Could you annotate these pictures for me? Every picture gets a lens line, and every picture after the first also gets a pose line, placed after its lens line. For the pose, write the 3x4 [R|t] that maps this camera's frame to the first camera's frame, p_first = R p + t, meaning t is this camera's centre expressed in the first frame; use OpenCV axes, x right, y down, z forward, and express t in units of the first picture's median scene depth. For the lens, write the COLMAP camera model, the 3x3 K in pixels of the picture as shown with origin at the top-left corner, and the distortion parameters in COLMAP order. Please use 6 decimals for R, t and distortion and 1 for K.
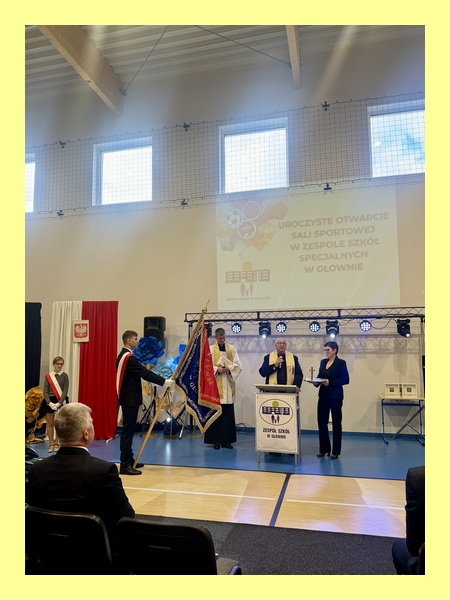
lens RADIAL K [[417.3, 0, 224.4], [0, 417.3, 303.8], [0, 0, 1]] dist [0.173722, -0.315668]
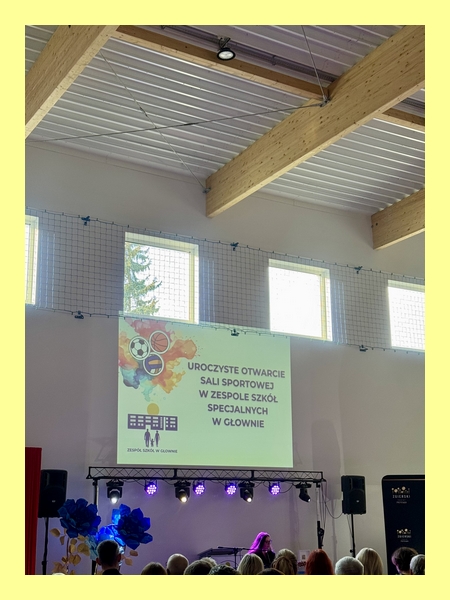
lens RADIAL K [[829.9, 0, 222.8], [0, 829.9, 311.4], [0, 0, 1]] dist [0.167307, -0.085626]
pose [[0.705835, 0.166850, 0.688446, -1.041972], [-0.073874, 0.983903, -0.162716, -0.025463], [-0.704513, 0.063992, 0.706800, -0.266485]]
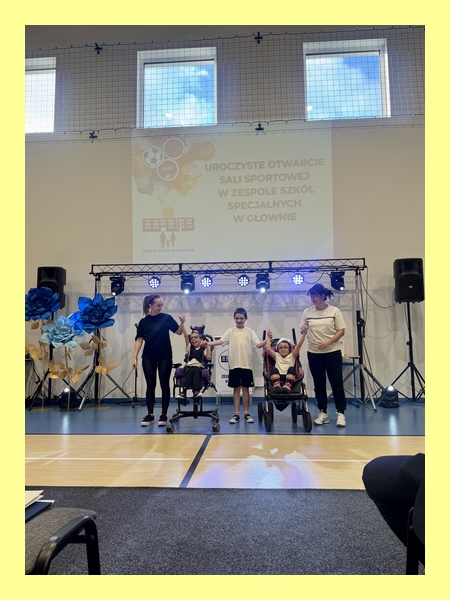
lens RADIAL K [[417.3, 0, 224.4], [0, 417.3, 303.8], [0, 0, 1]] dist [0.173722, -0.315668]
pose [[0.985277, 0.017040, 0.170113, 0.025050], [-0.016987, 0.999854, -0.001766, 0.100138], [-0.170118, -0.001150, 0.985423, 0.133448]]
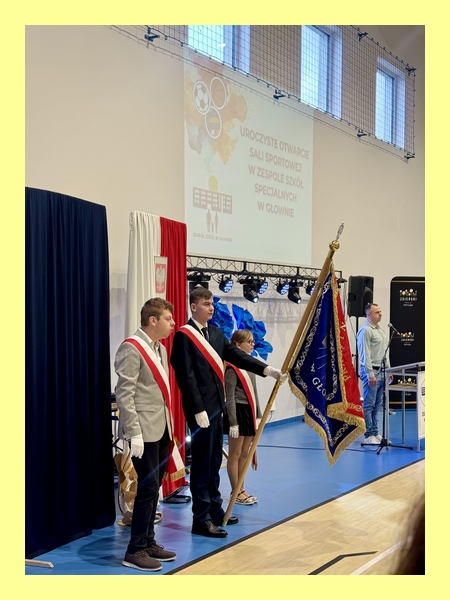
lens RADIAL K [[829.9, 0, 222.8], [0, 829.9, 311.4], [0, 0, 1]] dist [0.167307, -0.085626]
pose [[0.310153, 0.008718, 0.950647, -1.159676], [-0.111823, 0.993351, 0.027373, 0.064242], [-0.944087, -0.114794, 0.309066, 0.608433]]
